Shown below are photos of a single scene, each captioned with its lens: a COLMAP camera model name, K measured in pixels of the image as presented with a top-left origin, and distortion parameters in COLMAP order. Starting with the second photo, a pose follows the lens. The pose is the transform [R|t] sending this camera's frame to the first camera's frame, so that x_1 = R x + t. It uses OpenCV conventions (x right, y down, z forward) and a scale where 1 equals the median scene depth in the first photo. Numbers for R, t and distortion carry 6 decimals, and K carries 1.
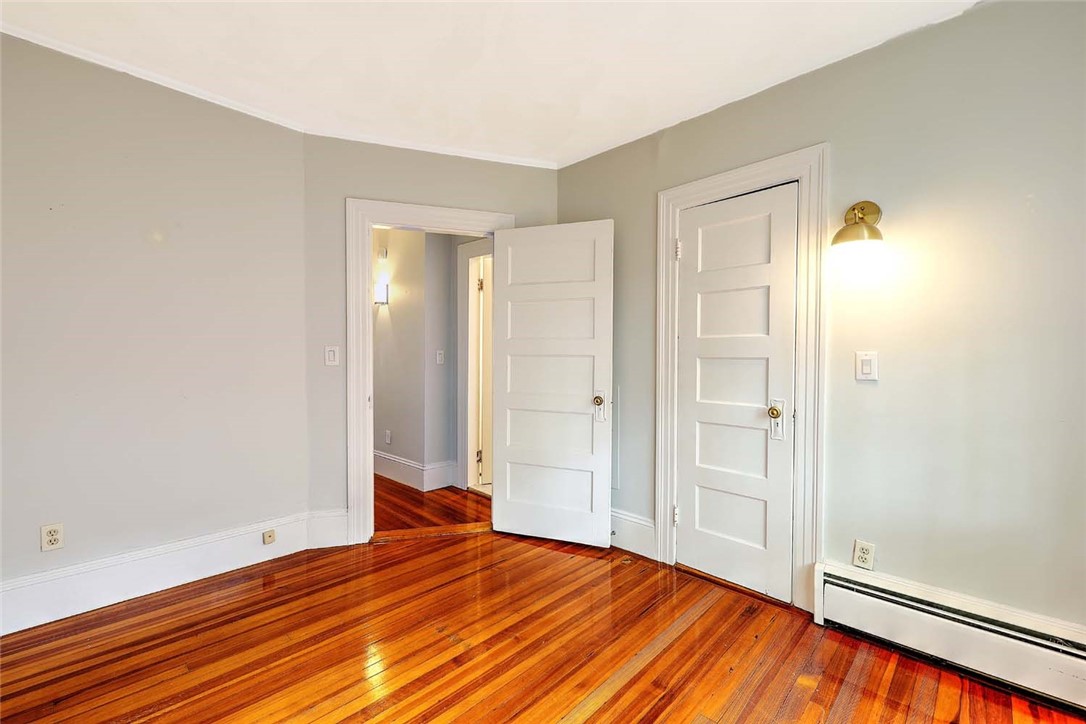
lens RADIAL K [[451.5, 0, 547.3], [0, 451.5, 361.4], [0, 0, 1]] dist [0.001806, -0.000213]
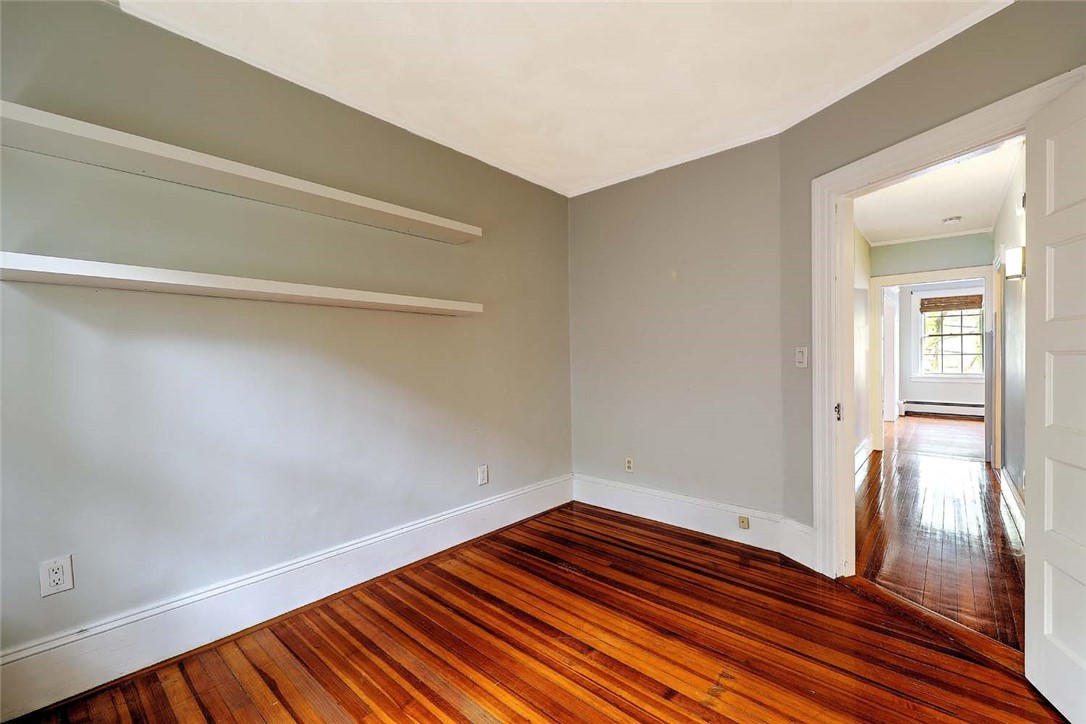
lens RADIAL K [[451.5, 0, 547.5], [0, 451.5, 362.3], [0, 0, 1]] dist [0.001806, -0.000213]
pose [[0.038812, -0.000017, -0.999247, 0.530349], [-0.003951, 0.999992, -0.000170, 0.000984], [0.999239, 0.003955, 0.038812, 0.546535]]
